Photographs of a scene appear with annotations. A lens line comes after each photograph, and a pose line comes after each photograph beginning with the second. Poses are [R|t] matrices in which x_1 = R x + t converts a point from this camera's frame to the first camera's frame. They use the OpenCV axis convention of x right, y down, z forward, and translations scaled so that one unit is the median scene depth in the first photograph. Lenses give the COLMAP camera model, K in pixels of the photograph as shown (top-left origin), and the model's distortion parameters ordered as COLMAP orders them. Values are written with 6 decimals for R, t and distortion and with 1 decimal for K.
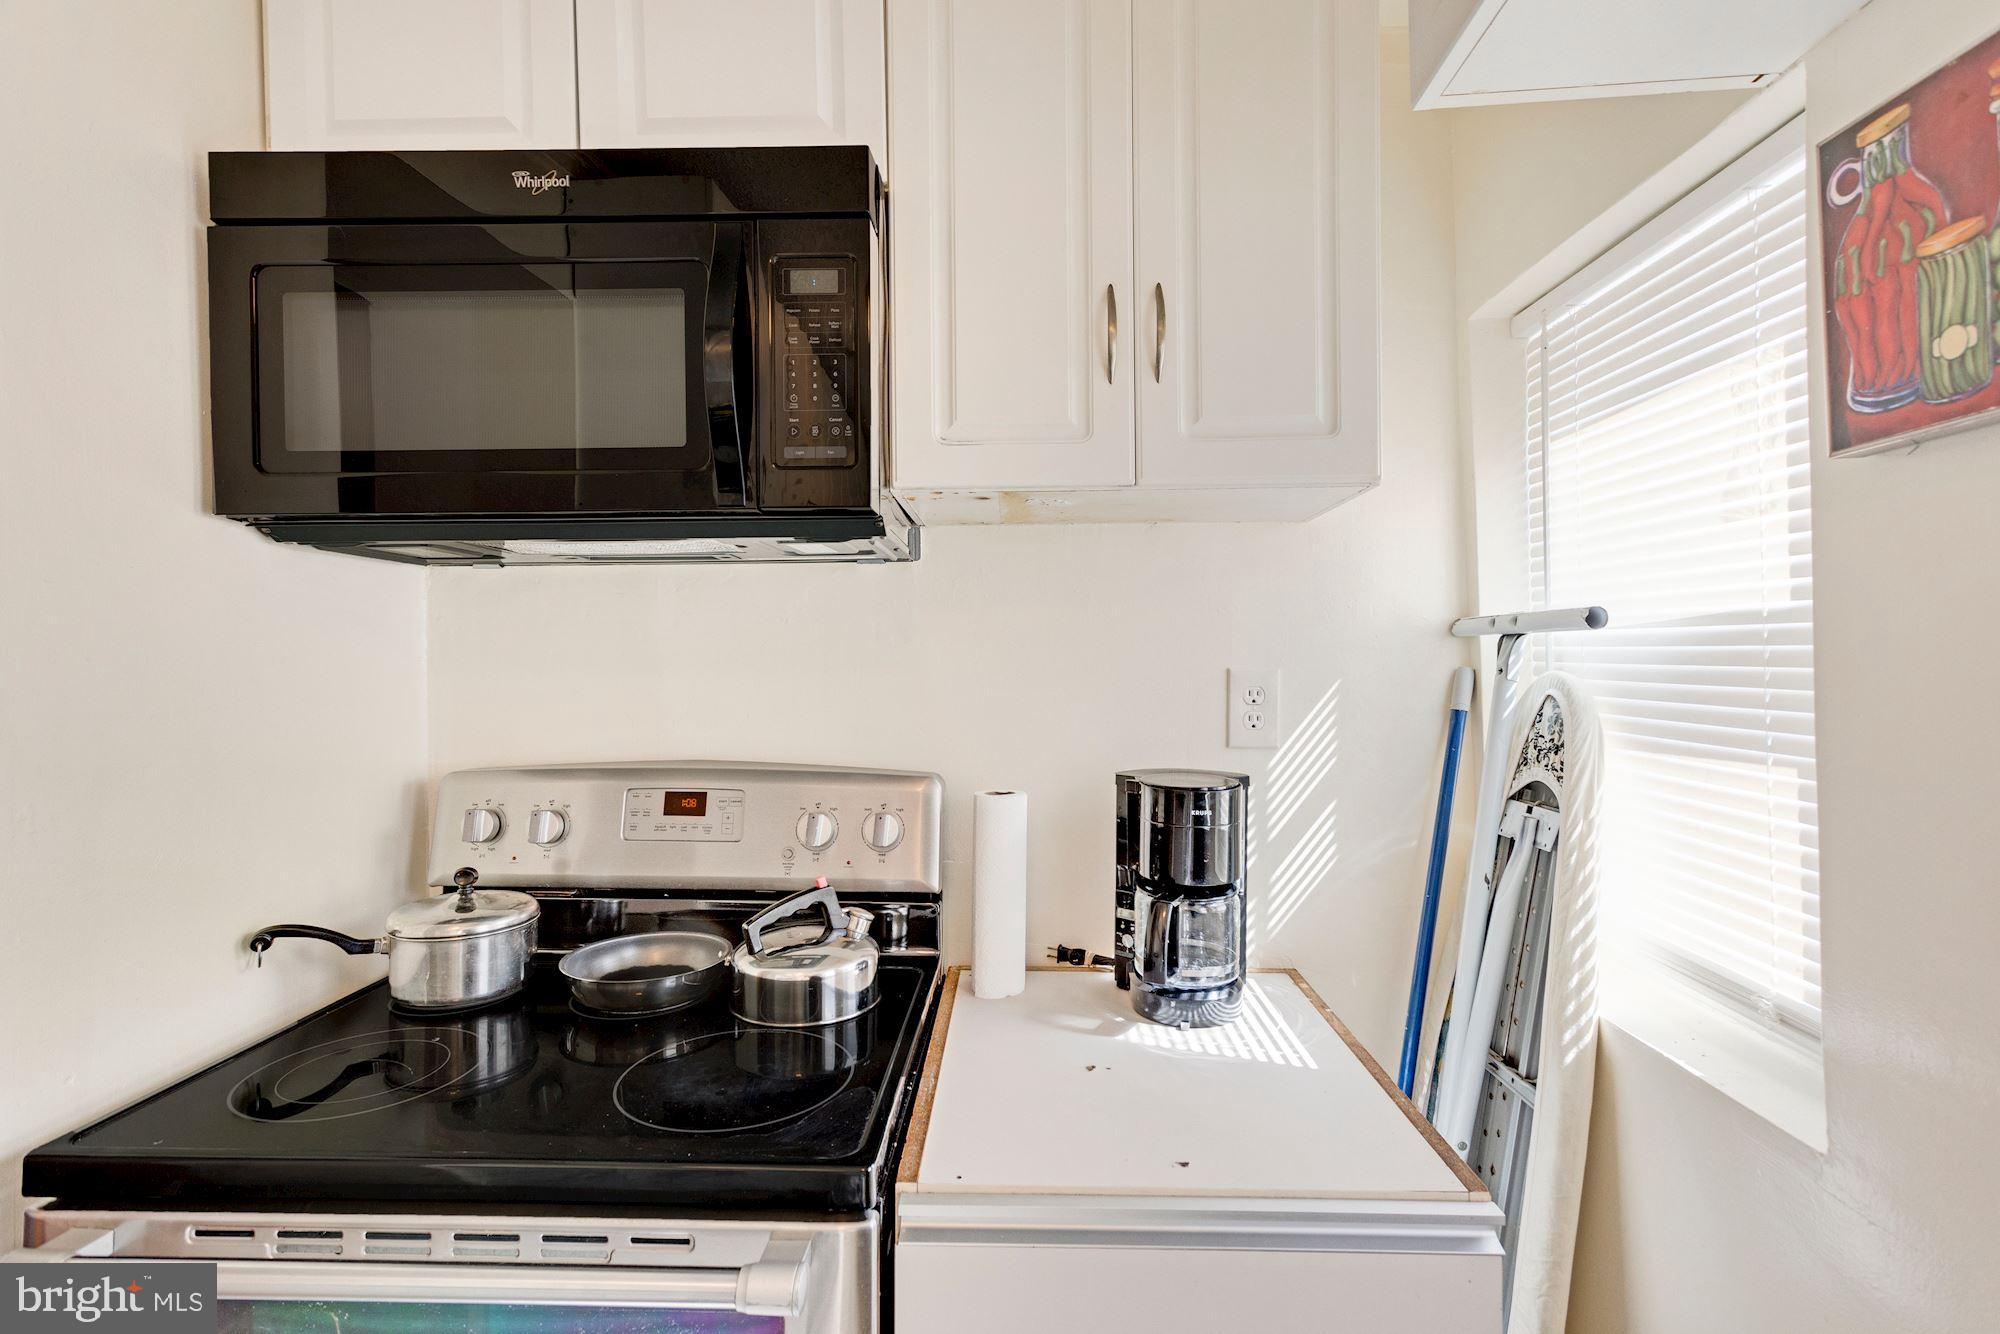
lens RADIAL K [[1032.5, 0, 1000.0], [0, 1032.5, 667.0], [0, 0, 1]] dist [0.000268, 0.001669]
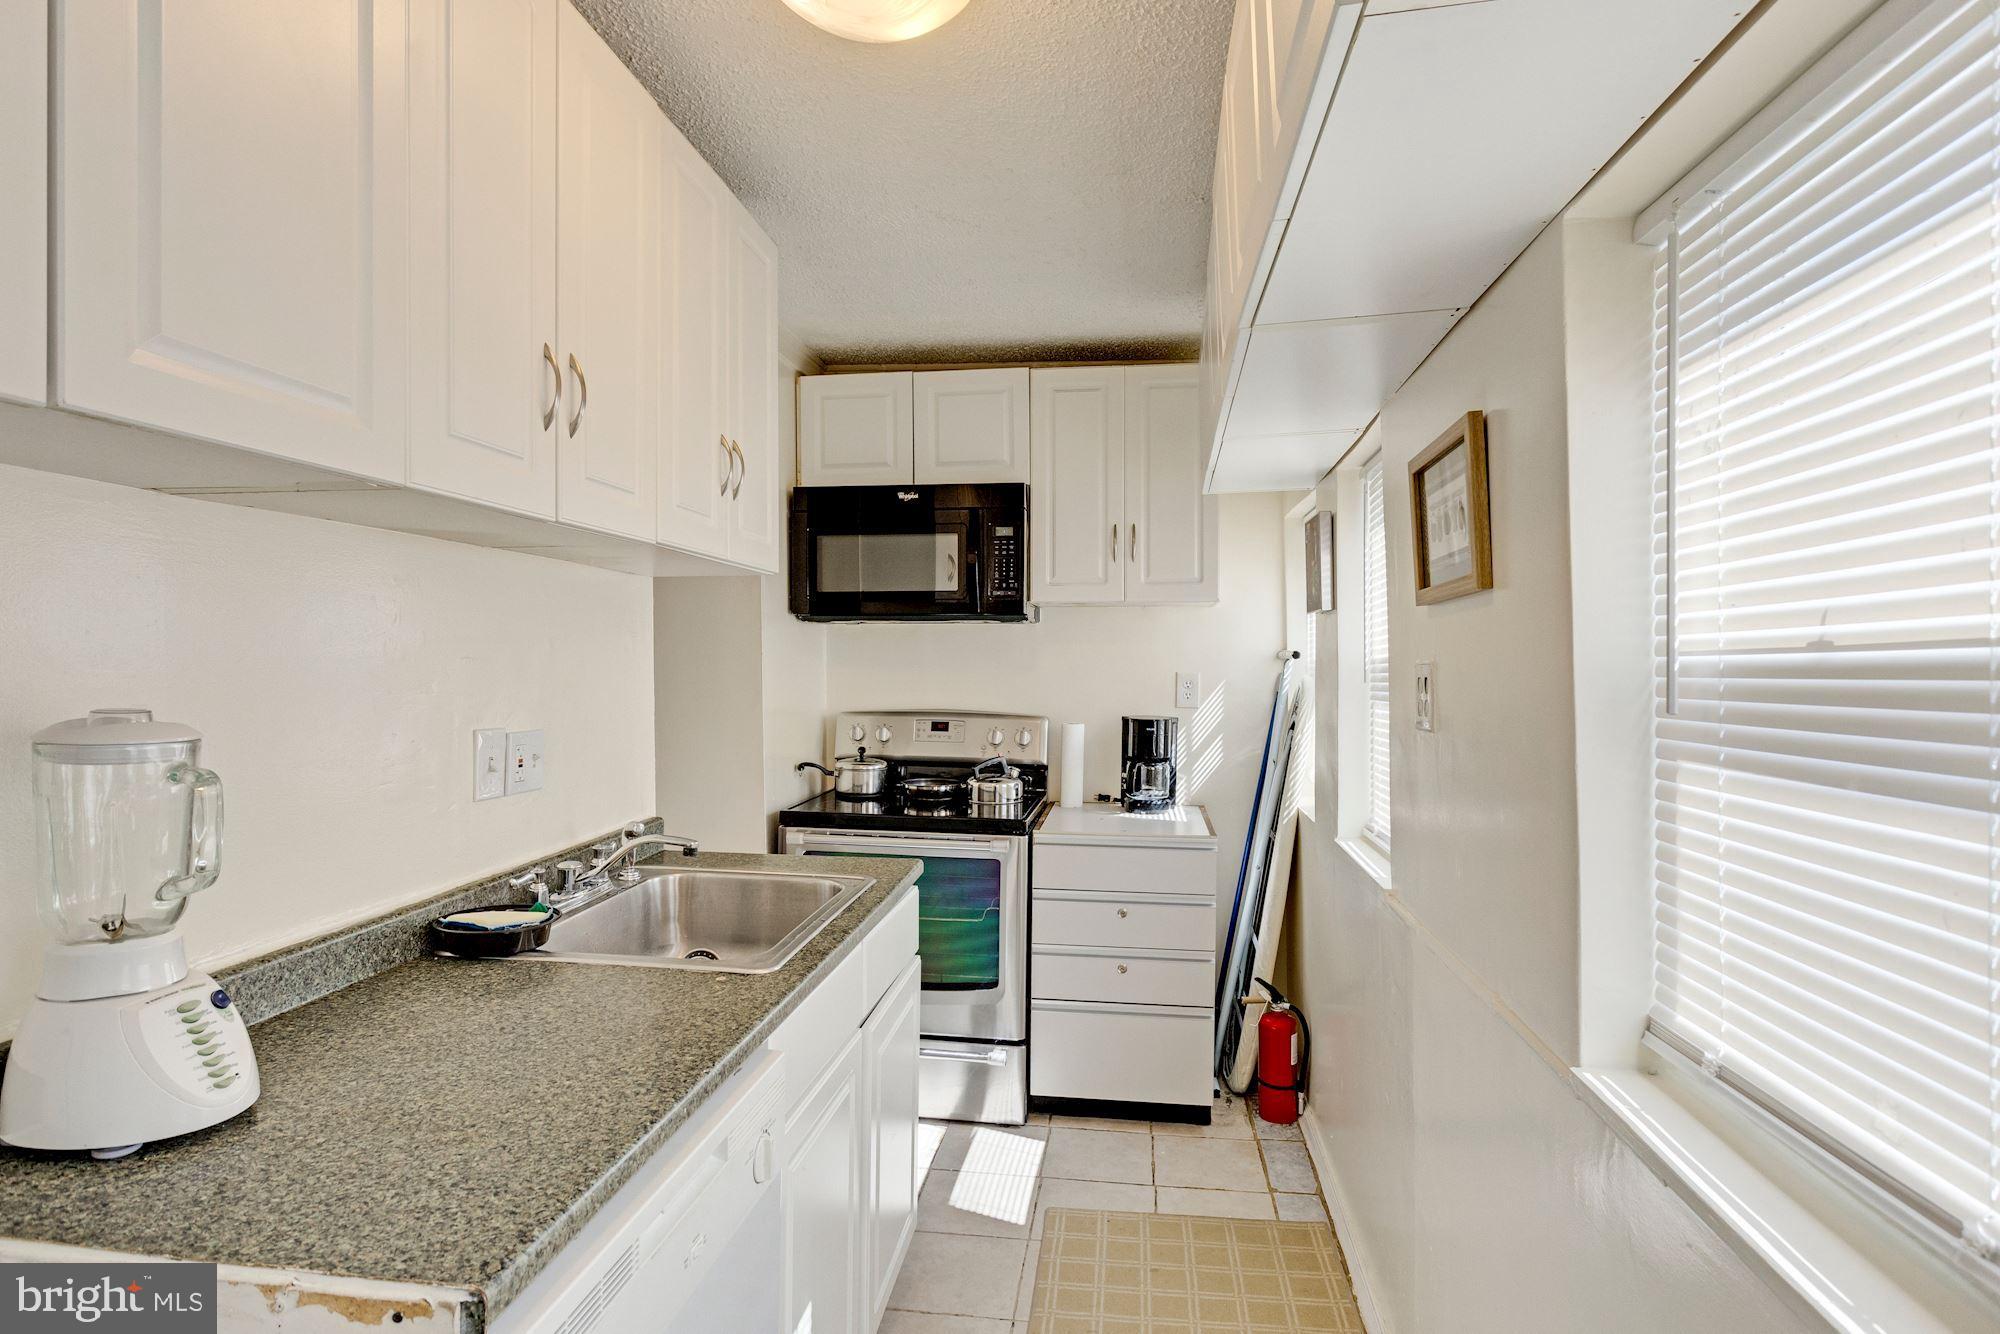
lens RADIAL K [[1032.5, 0, 1000.0], [0, 1032.5, 667.0], [0, 0, 1]] dist [0.000268, 0.001669]
pose [[0.994826, 0.010627, -0.101041, 0.078723], [-0.010685, 0.999943, -0.000032, -0.006467], [0.101035, 0.001112, 0.994882, -1.497638]]
